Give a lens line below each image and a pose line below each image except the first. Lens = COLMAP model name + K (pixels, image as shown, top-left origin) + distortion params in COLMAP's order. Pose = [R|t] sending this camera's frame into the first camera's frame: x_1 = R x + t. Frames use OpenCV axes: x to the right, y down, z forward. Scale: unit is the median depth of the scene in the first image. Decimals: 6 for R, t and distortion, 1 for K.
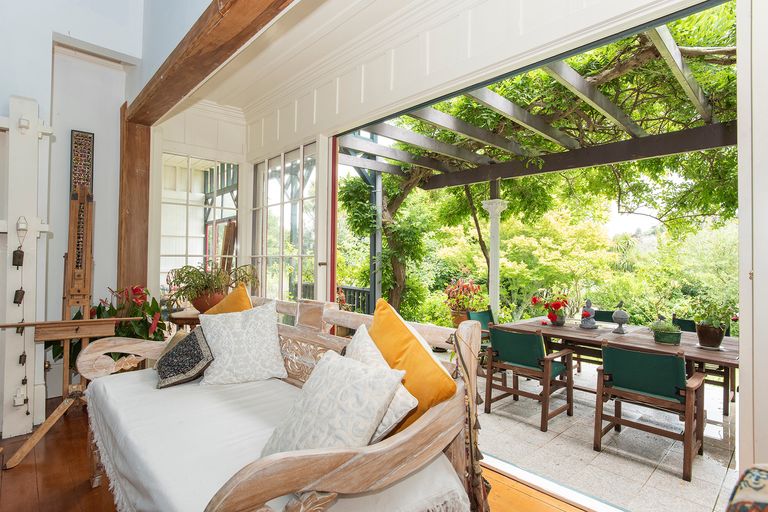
lens RADIAL K [[400.5, 0, 384.0], [0, 400.5, 256.0], [0, 0, 1]] dist [-0.002582, -0.000275]
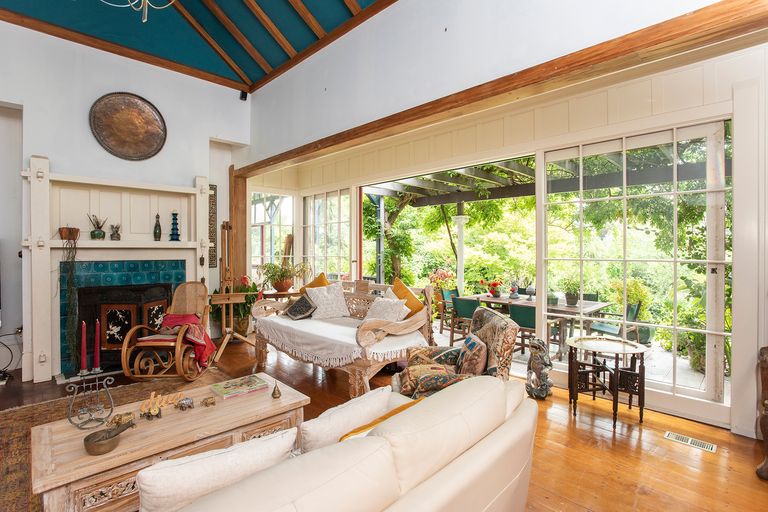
lens RADIAL K [[376.3, 0, 384.0], [0, 376.3, 256.0], [0, 0, 1]] dist [0.000769, 0.000010]
pose [[0.999754, -0.010480, 0.019537, -0.034086], [0.010033, 0.999689, 0.022830, -0.023298], [-0.019770, -0.022629, 0.999548, -0.364566]]
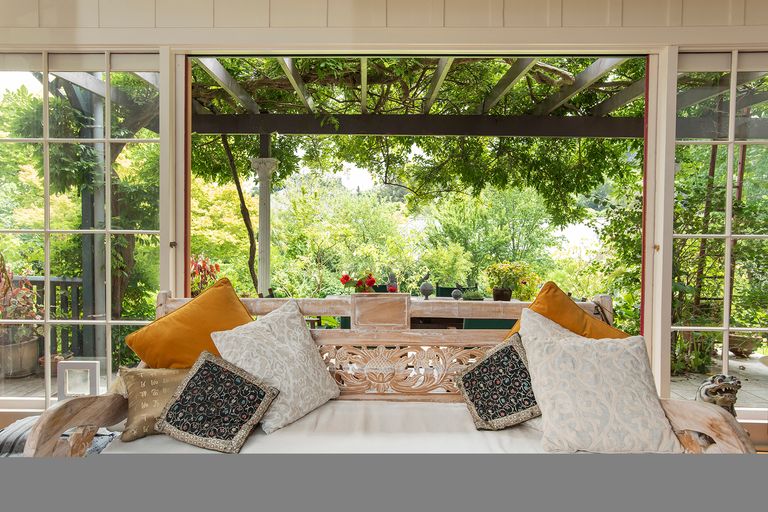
lens RADIAL K [[544.2, 0, 364.5], [0, 544.2, 254.2], [0, 0, 1]] dist [-0.000422, -0.000085]
pose [[0.700587, -0.039498, 0.712473, -0.340380], [-0.000788, 0.998423, 0.056125, -0.010260], [-0.713566, -0.039881, 0.699452, 0.086823]]
